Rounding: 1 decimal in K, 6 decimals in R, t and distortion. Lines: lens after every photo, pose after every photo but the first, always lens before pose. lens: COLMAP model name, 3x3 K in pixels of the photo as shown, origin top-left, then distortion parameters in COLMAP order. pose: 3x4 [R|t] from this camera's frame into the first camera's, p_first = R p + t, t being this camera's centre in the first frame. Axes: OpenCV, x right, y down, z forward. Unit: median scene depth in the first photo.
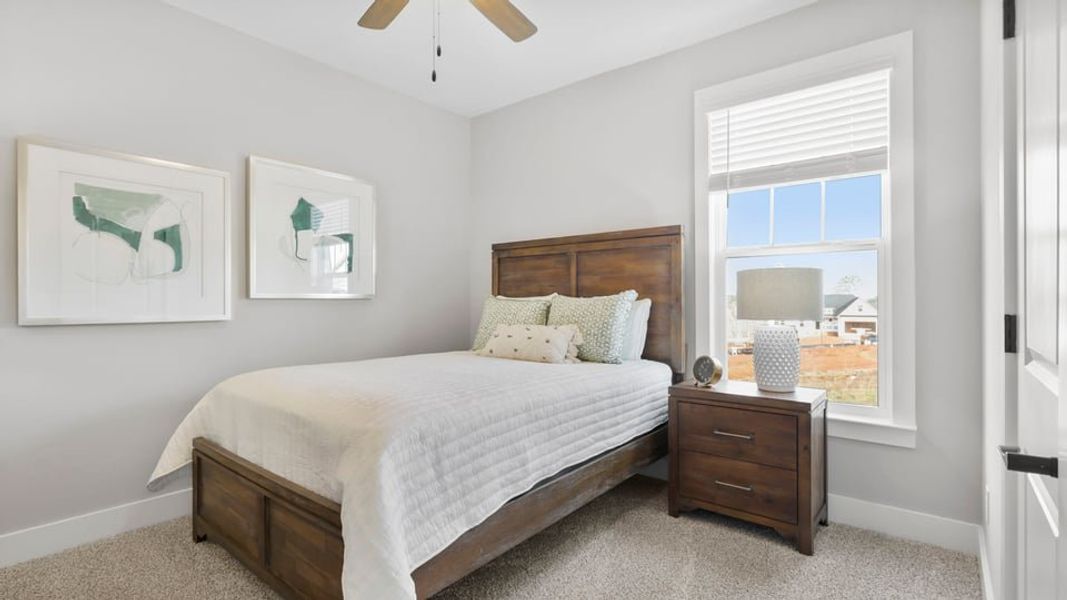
lens RADIAL K [[499.2, 0, 538.1], [0, 499.2, 299.3], [0, 0, 1]] dist [-0.005726, -0.001099]
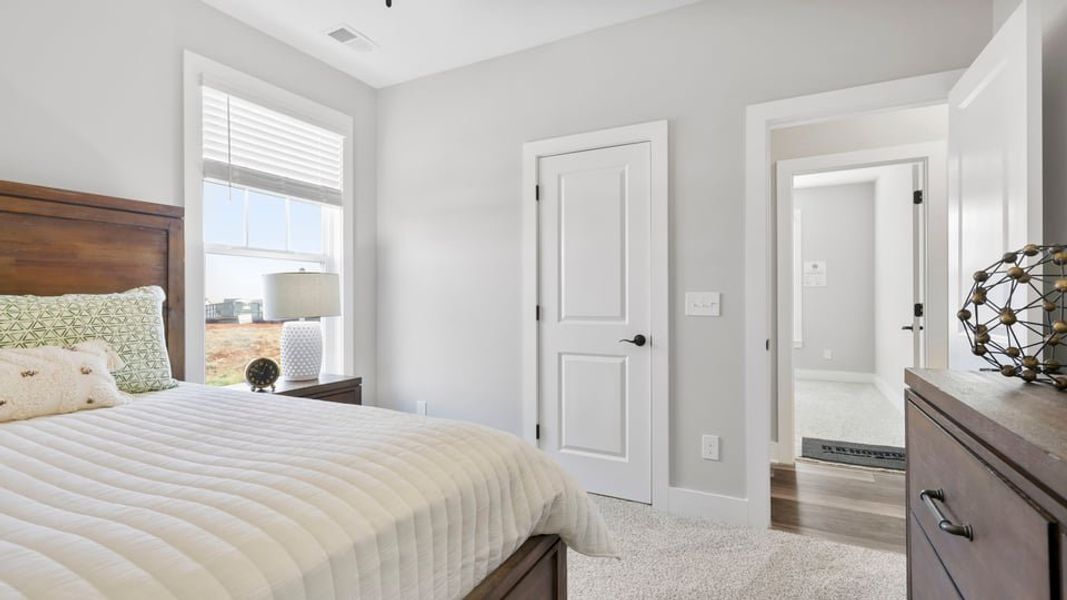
lens RADIAL K [[499.2, 0, 535.4], [0, 499.2, 300.2], [0, 0, 1]] dist [-0.005726, -0.001099]
pose [[-0.201695, -0.005002, 0.979436, -0.648973], [-0.010001, 0.999945, 0.003047, -0.005820], [-0.979397, -0.009181, -0.201734, 0.612055]]
